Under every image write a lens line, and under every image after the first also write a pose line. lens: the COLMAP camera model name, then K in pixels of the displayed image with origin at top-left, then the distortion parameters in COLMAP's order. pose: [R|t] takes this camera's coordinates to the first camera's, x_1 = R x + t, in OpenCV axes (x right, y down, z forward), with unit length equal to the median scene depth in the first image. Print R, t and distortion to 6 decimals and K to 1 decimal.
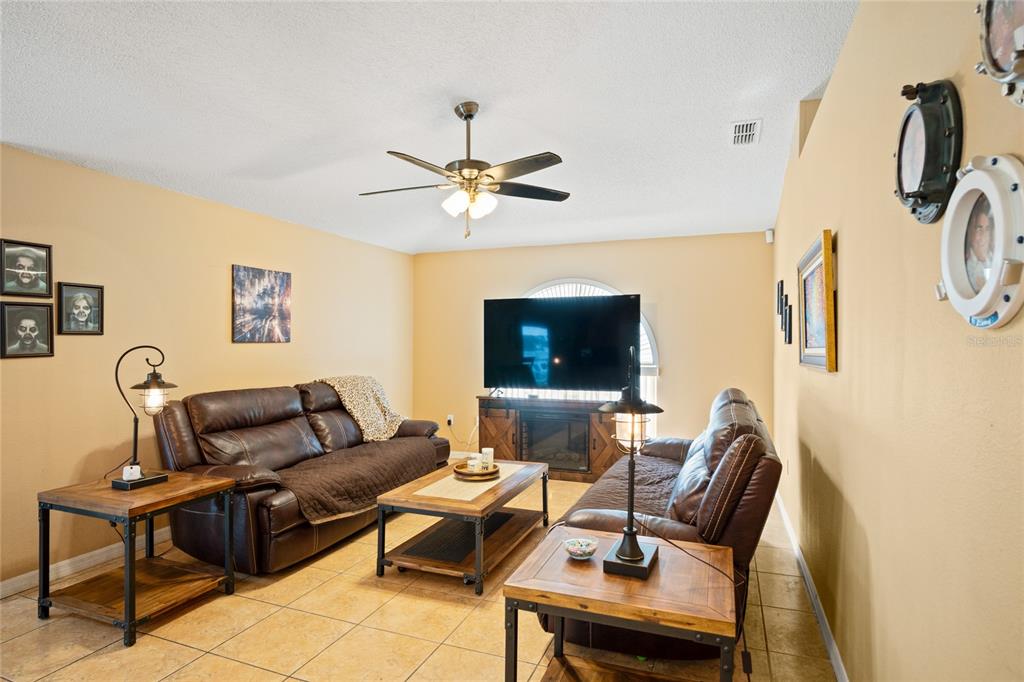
lens RADIAL K [[554.3, 0, 508.3], [0, 554.3, 339.0], [0, 0, 1]] dist [-0.022333, -0.000081]
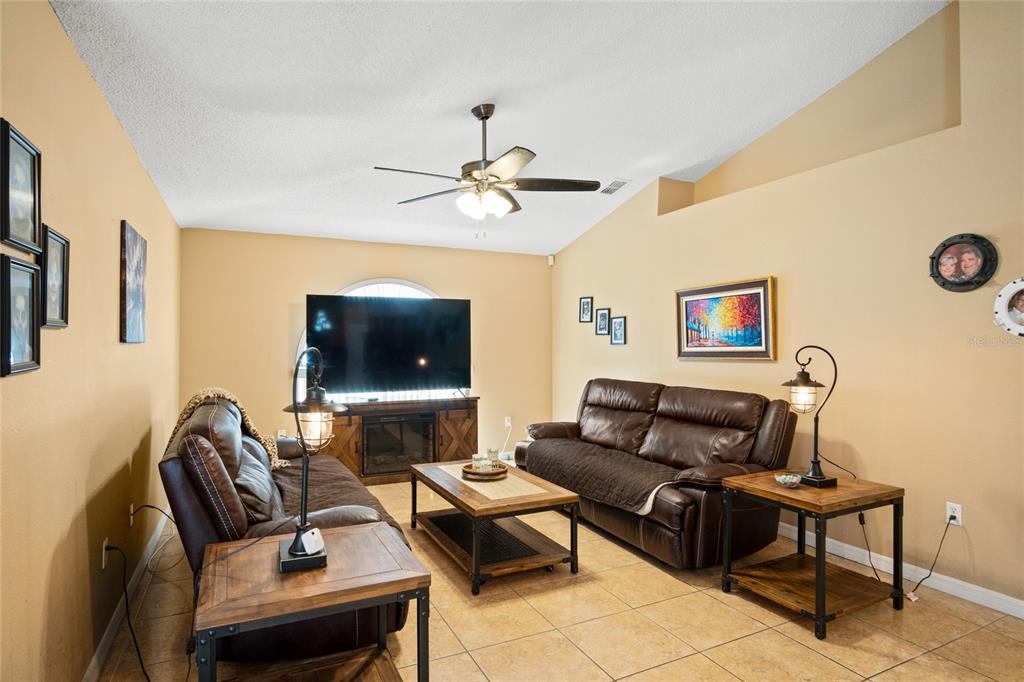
lens RADIAL K [[554.3, 0, 508.3], [0, 554.3, 339.0], [0, 0, 1]] dist [-0.022333, -0.000081]
pose [[0.678061, 0.005971, 0.734981, -0.765510], [-0.005085, 0.999981, -0.003432, 0.001710], [-0.734988, -0.001411, 0.678079, 0.284273]]
